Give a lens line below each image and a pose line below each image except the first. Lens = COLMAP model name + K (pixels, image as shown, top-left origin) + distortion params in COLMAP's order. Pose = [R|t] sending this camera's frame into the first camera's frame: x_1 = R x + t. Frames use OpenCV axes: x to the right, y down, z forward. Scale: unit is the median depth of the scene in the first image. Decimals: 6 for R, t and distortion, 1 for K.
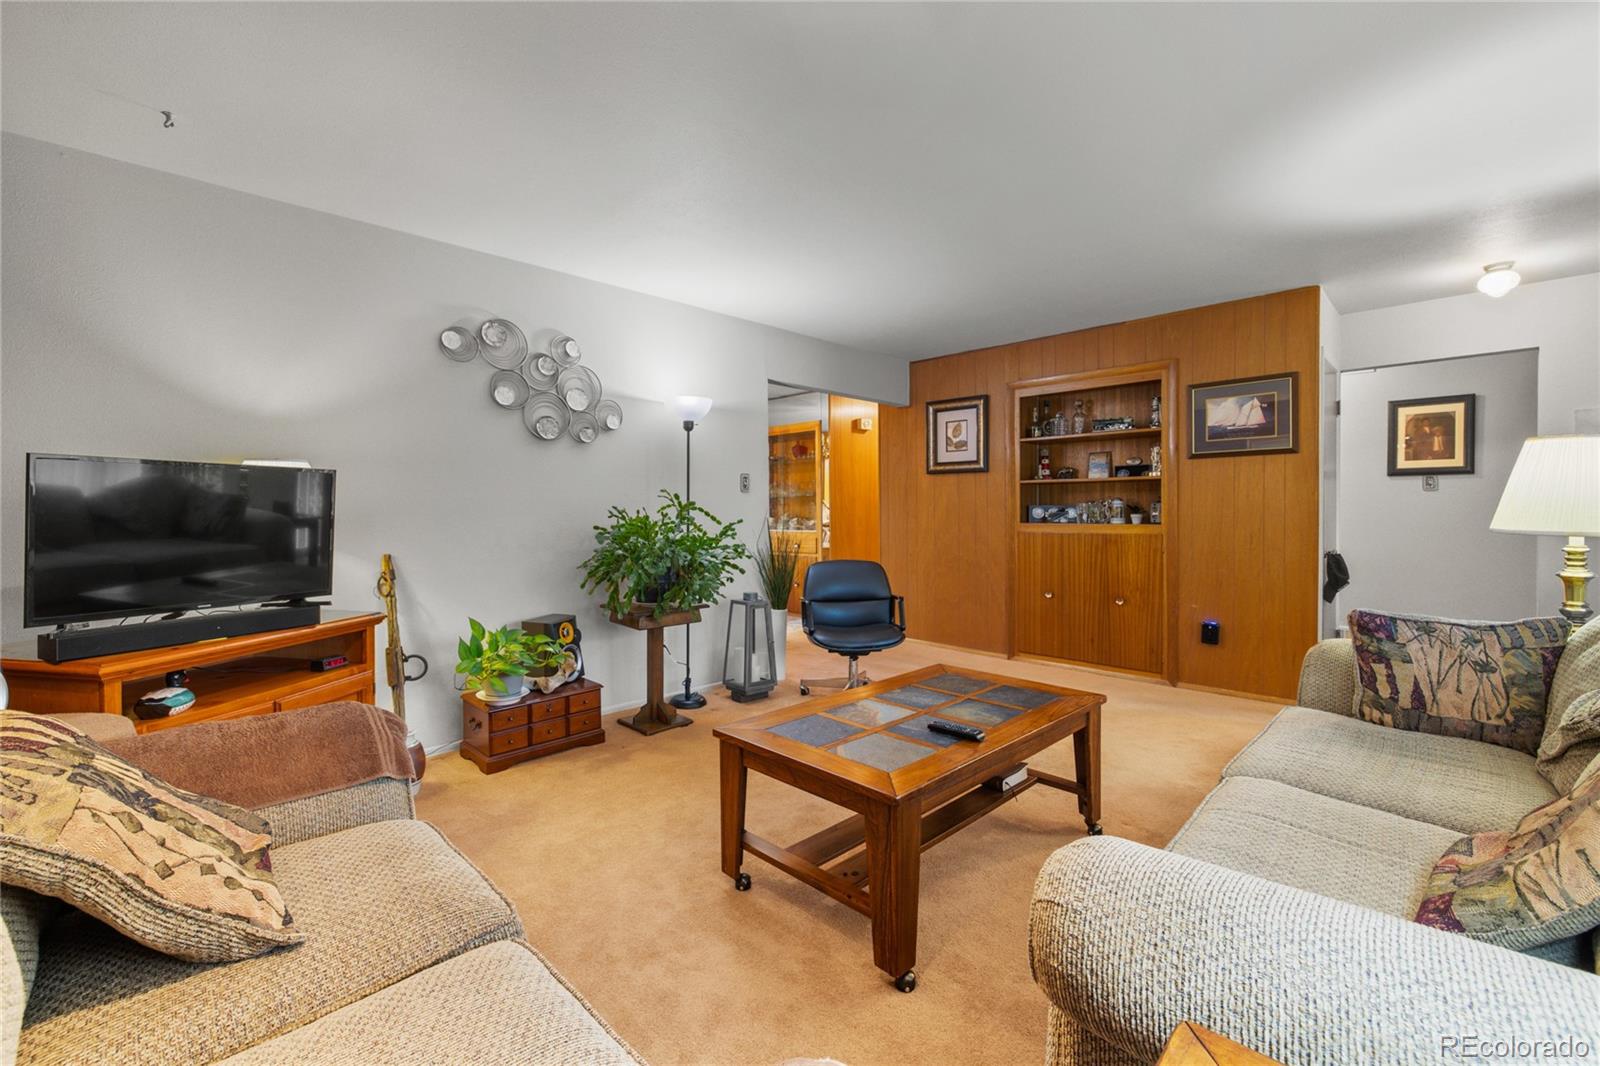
lens RADIAL K [[681.5, 0, 794.5], [0, 681.5, 525.4], [0, 0, 1]] dist [0.000818, 0.000700]
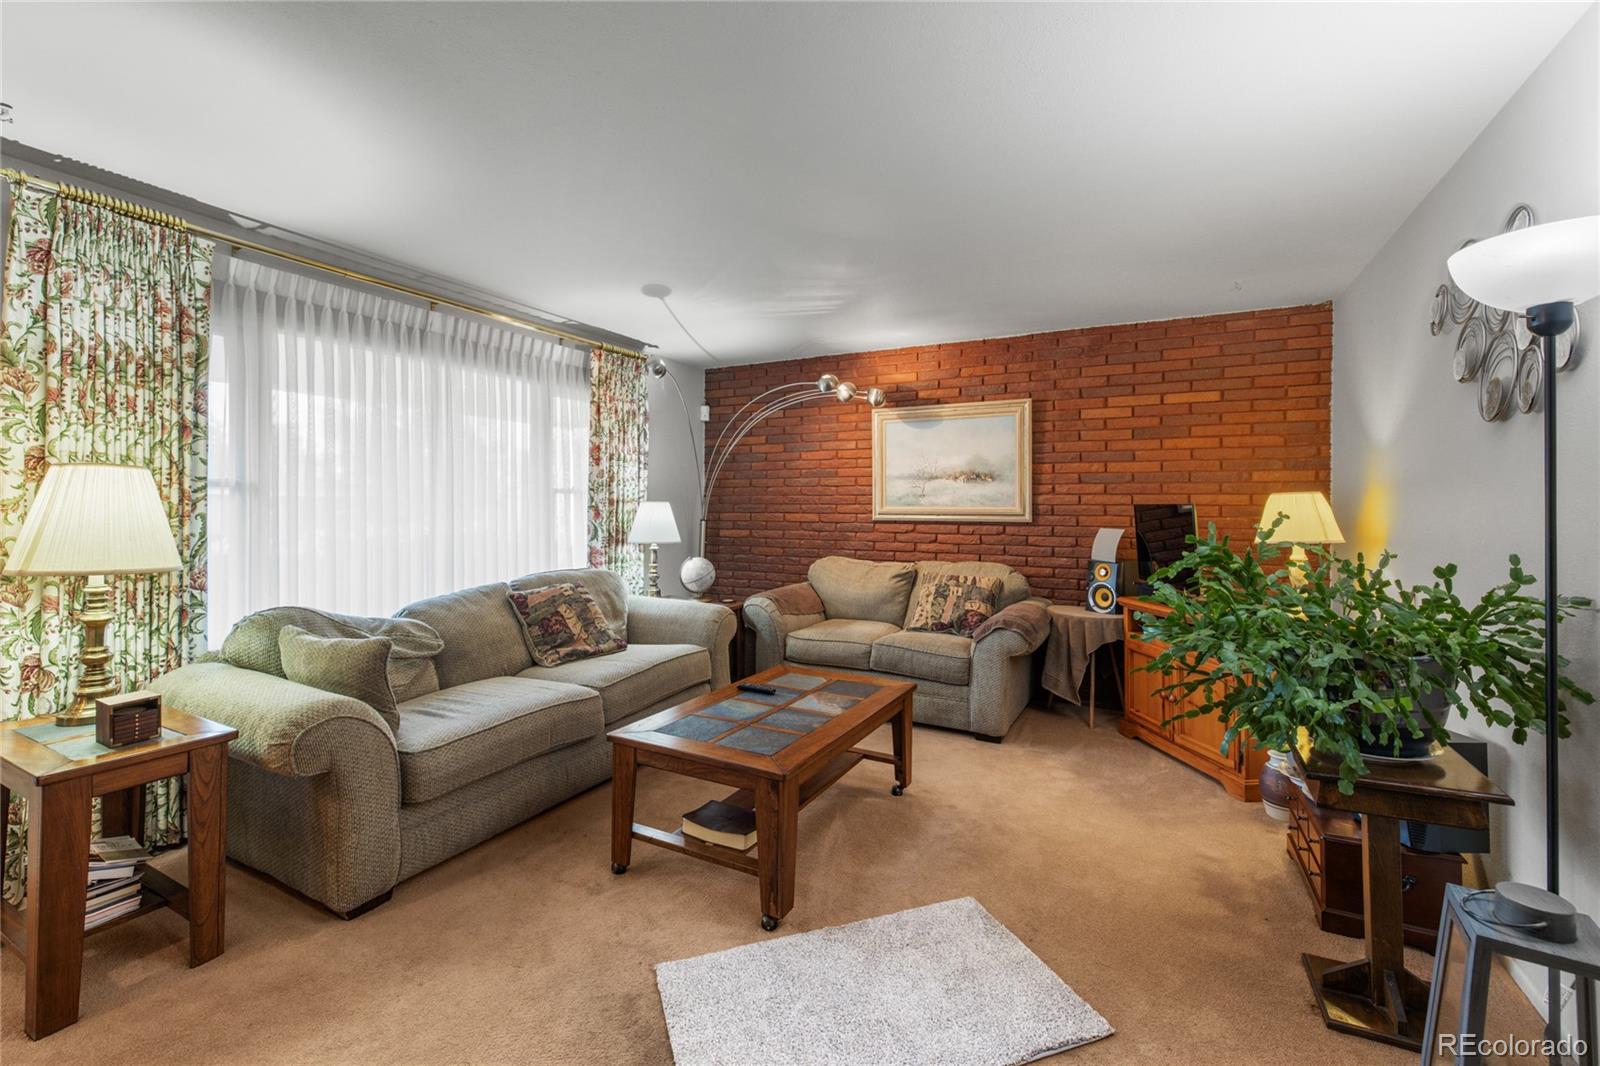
lens RADIAL K [[681.5, 0, 790.9], [0, 681.5, 515.8], [0, 0, 1]] dist [0.000818, 0.000700]
pose [[-0.955478, 0.004659, -0.295025, 0.267620], [-0.008194, 0.999071, 0.042313, -0.055229], [0.294948, 0.042847, -0.954552, 1.083434]]
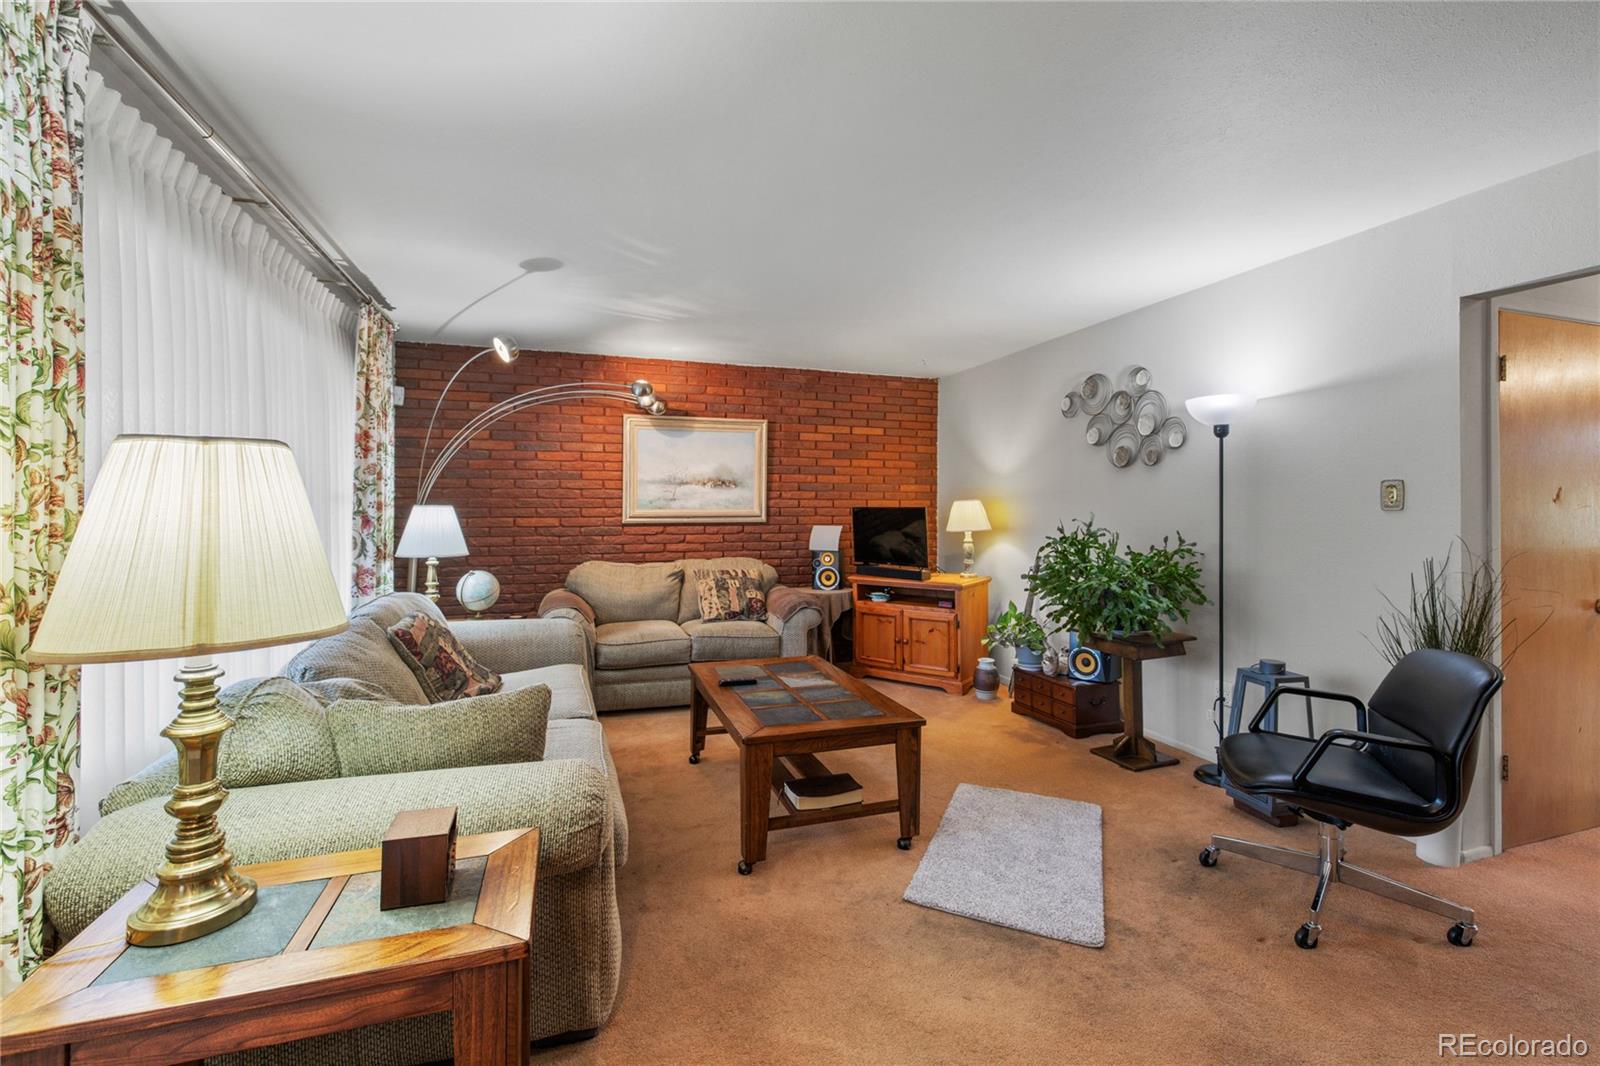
lens RADIAL K [[681.5, 0, 788.7], [0, 681.5, 520.8], [0, 0, 1]] dist [0.000818, 0.000700]
pose [[-0.444806, 0.020444, -0.895394, 0.702617], [-0.022194, 0.999181, 0.033839, -0.050578], [0.895352, 0.034924, -0.443987, 0.806919]]
